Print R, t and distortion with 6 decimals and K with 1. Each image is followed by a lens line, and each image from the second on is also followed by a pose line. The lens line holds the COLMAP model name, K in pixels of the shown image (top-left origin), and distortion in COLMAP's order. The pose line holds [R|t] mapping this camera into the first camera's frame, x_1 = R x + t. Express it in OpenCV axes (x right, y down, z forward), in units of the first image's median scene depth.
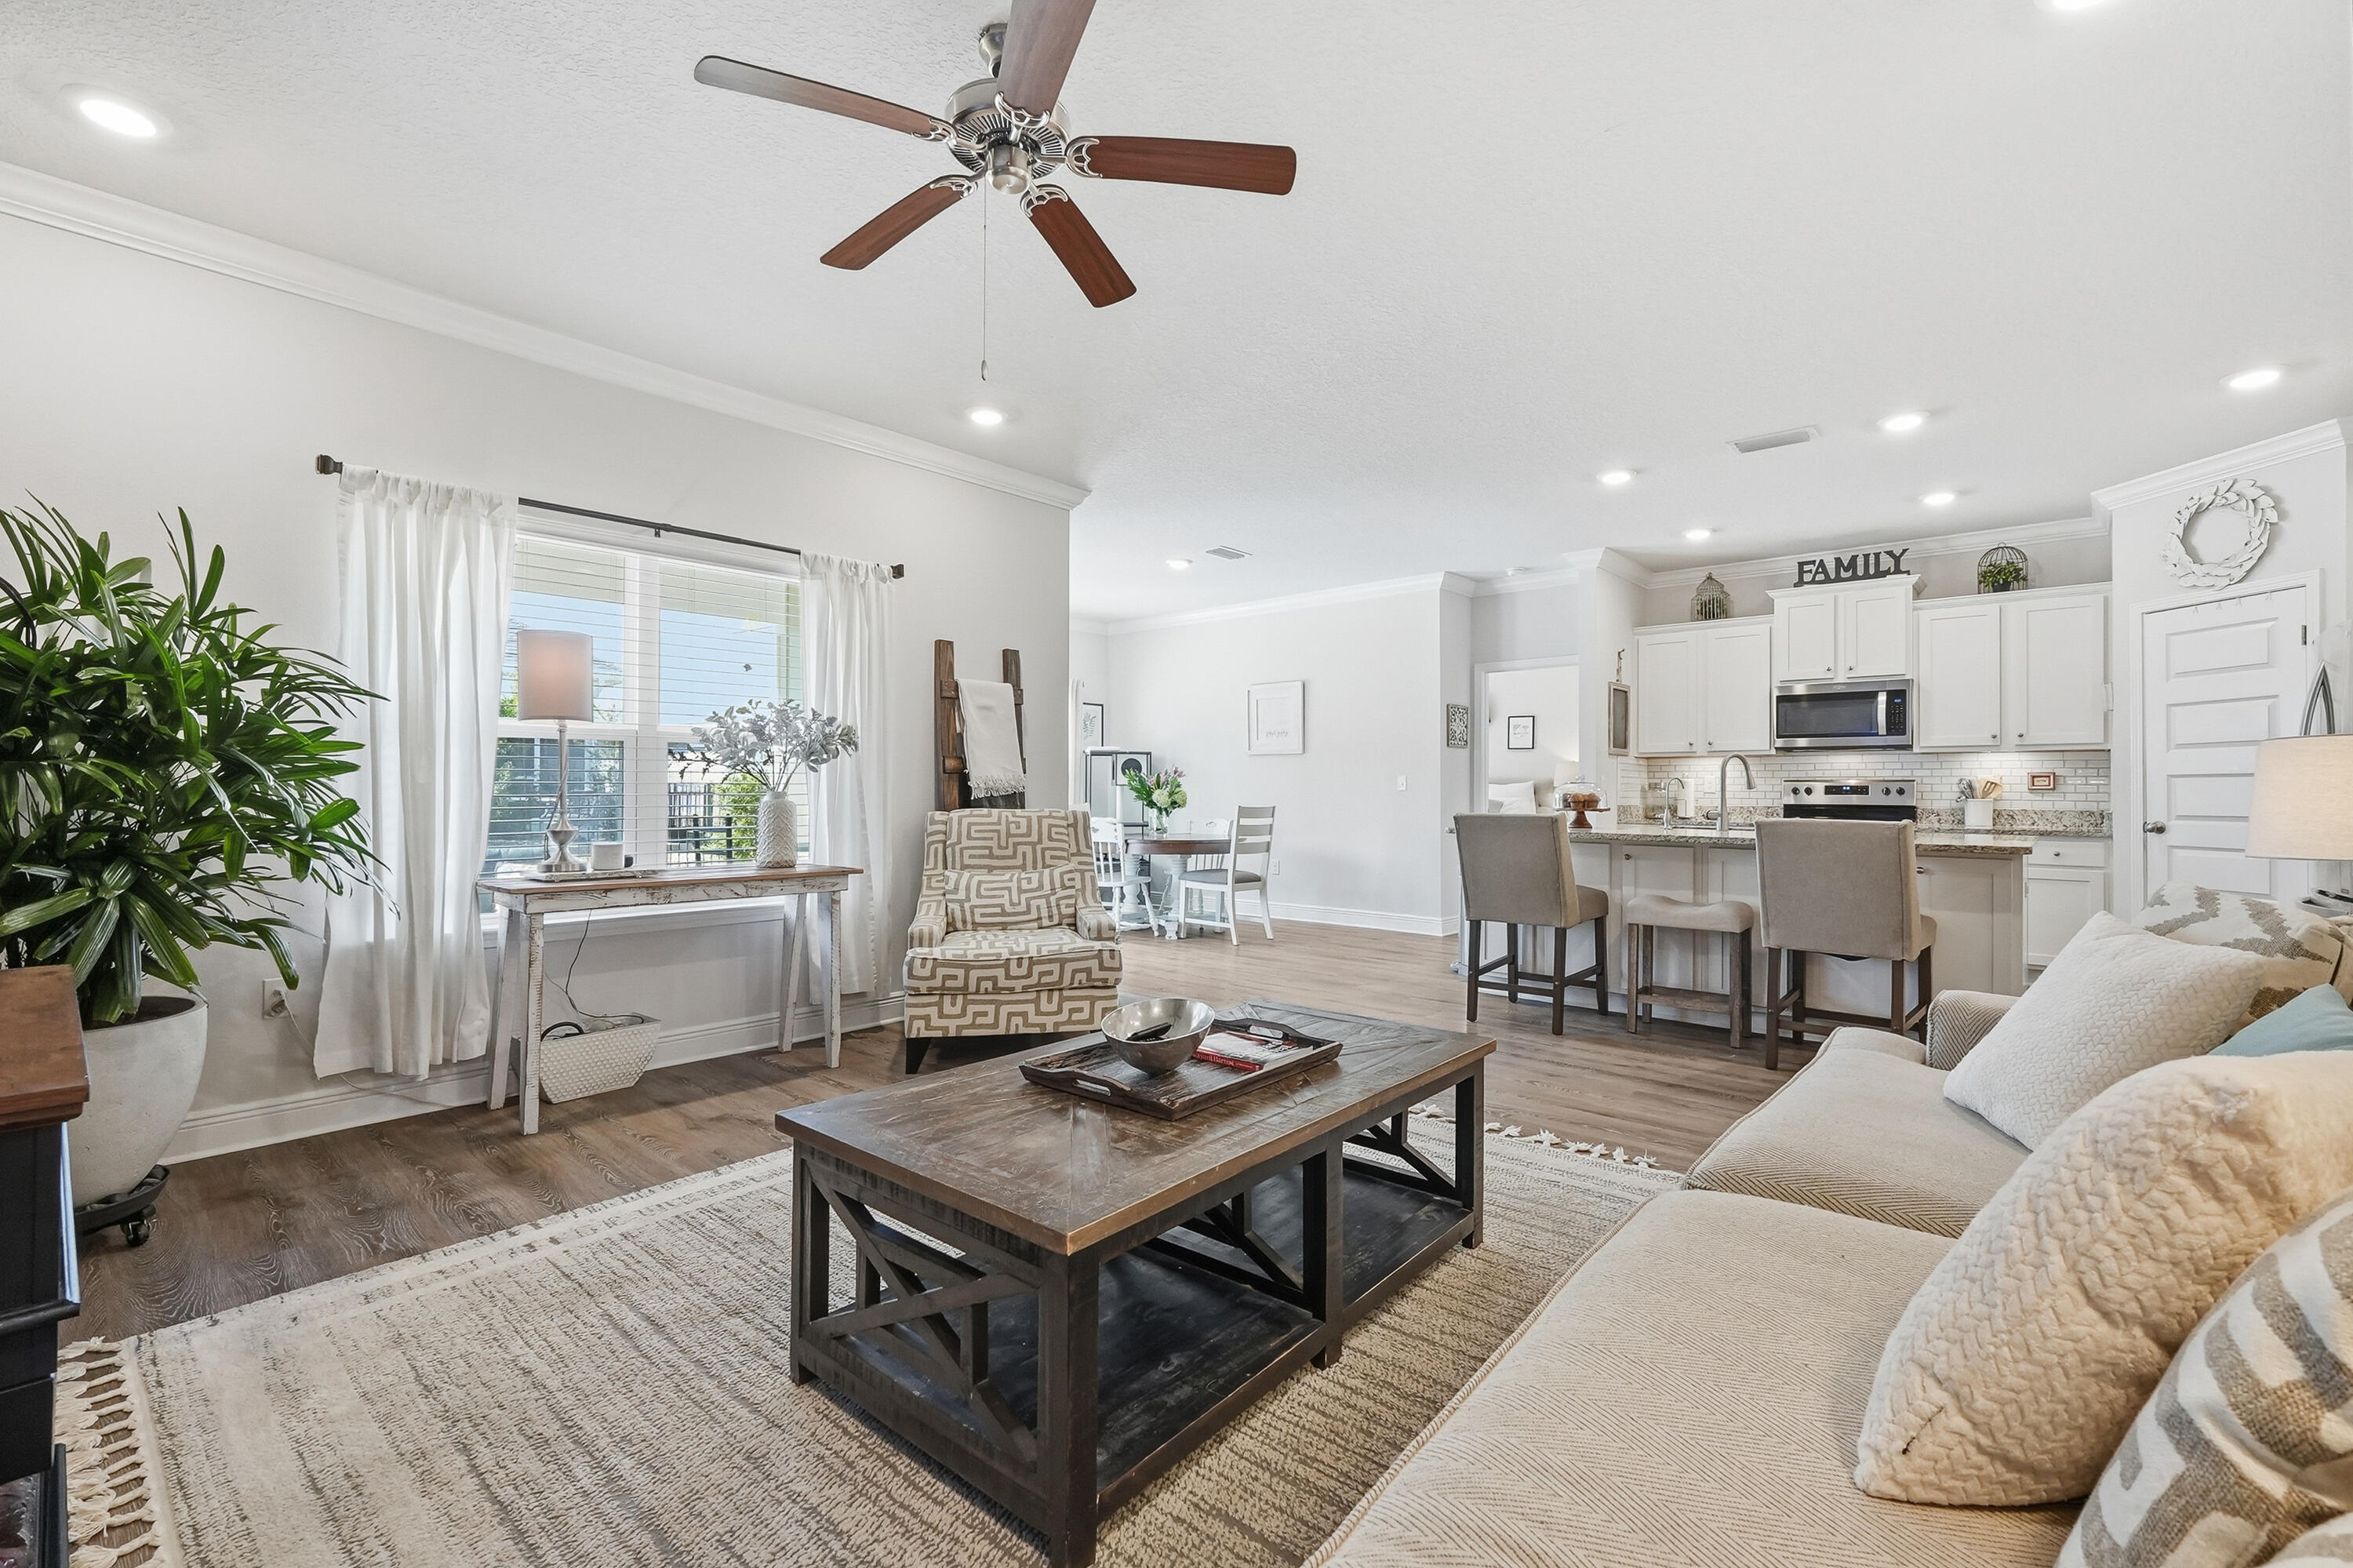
lens RADIAL K [[1012.9, 0, 1169.2], [0, 1012.9, 790.9], [0, 0, 1]] dist [0.001541, -0.001089]
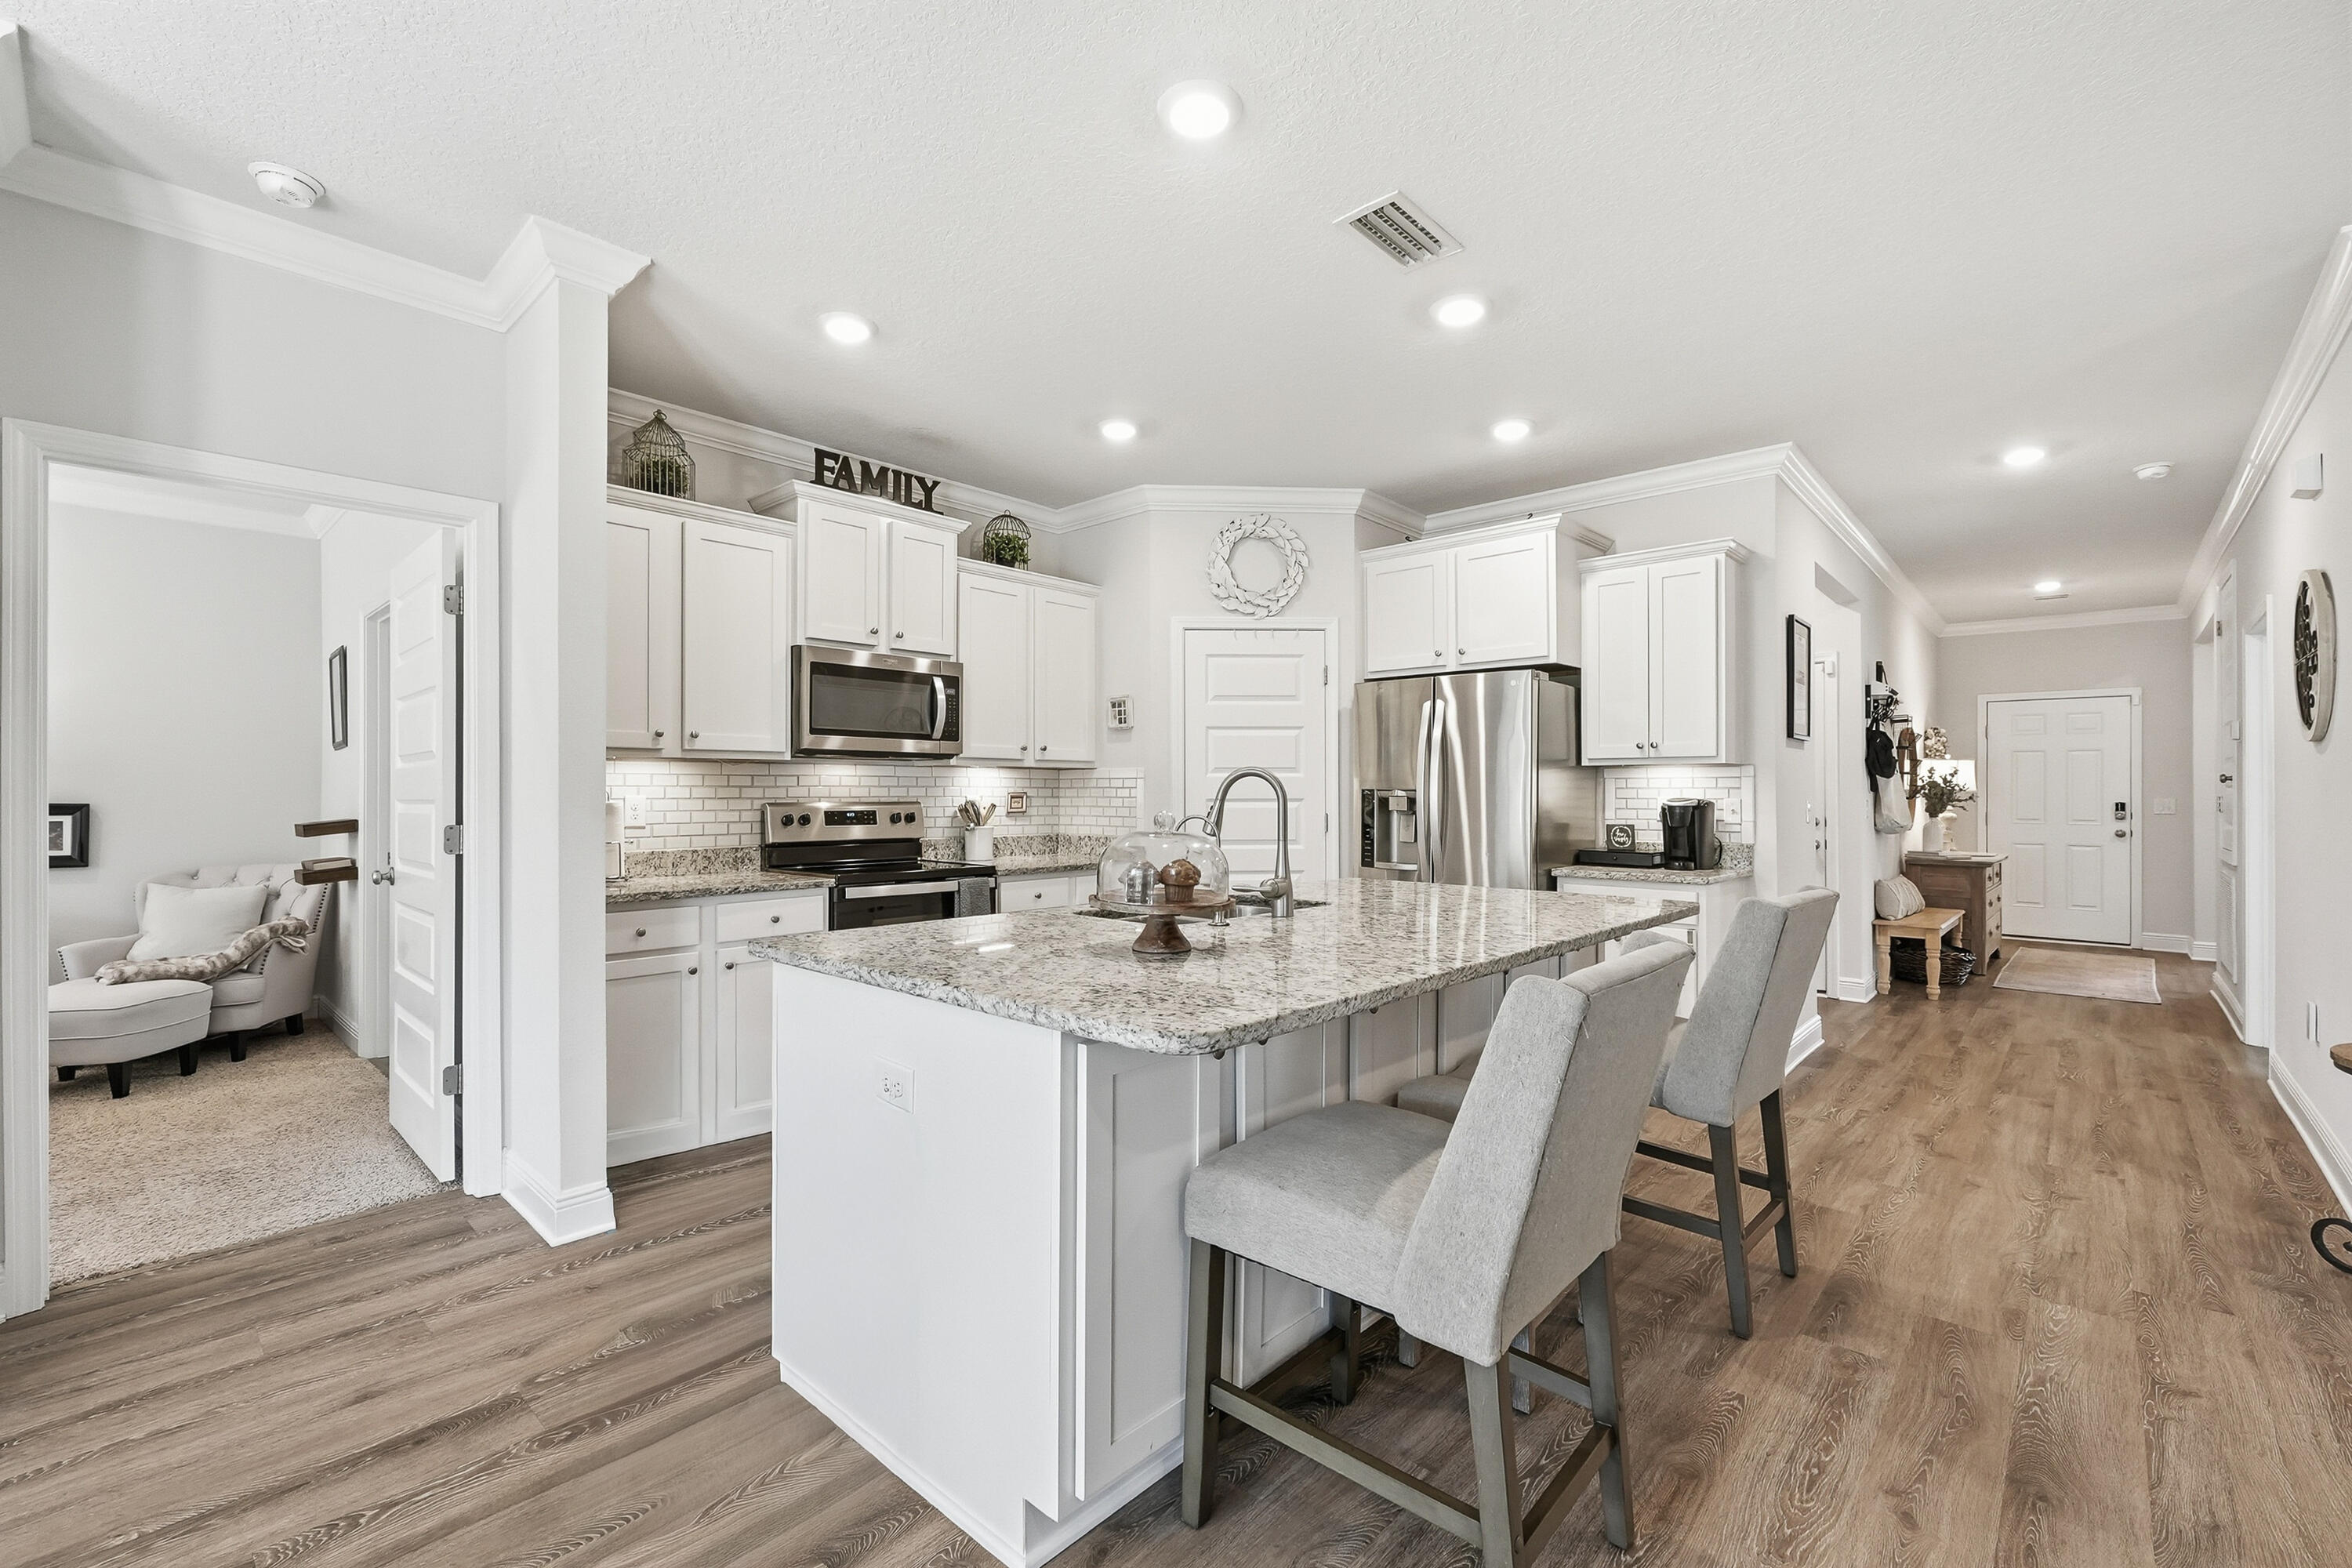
lens RADIAL K [[1012.4, 0, 1179.8], [0, 1012.4, 779.3], [0, 0, 1]] dist [0.001541, -0.001089]
pose [[0.004456, 0.008221, 0.999956, 0.011118], [-0.000904, 0.999966, -0.008217, -0.021059], [-0.999990, -0.000868, 0.004464, 0.811748]]
